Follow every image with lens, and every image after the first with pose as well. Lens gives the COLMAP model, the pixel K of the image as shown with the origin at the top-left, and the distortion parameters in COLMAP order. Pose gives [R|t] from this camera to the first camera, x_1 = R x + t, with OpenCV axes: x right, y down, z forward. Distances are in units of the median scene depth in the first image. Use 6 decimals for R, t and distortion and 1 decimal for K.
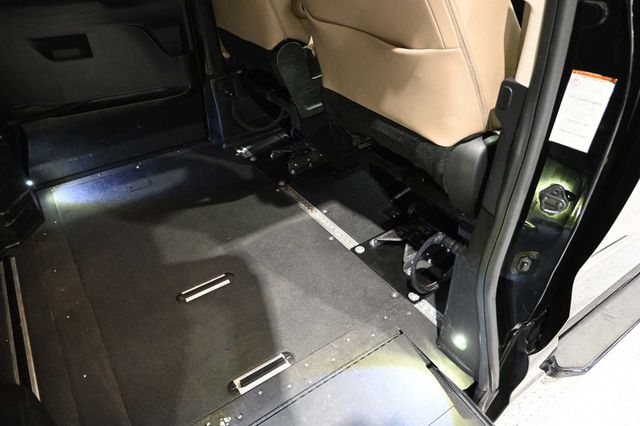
lens RADIAL K [[437.8, 0, 318.2], [0, 437.8, 211.7], [0, 0, 1]] dist [-0.001887, 0.001234]
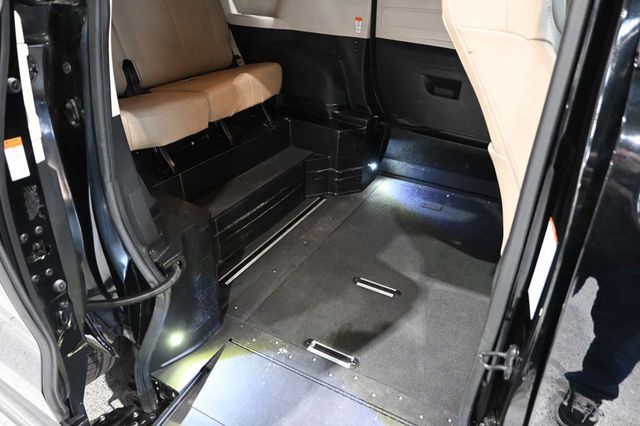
lens RADIAL K [[437.8, 0, 318.2], [0, 437.8, 211.7], [0, 0, 1]] dist [-0.001887, 0.001234]
pose [[0.446799, 0.463843, -0.764997, 0.435370], [-0.548422, 0.817593, 0.175427, -0.104556], [0.706827, 0.341161, 0.619681, 0.069037]]
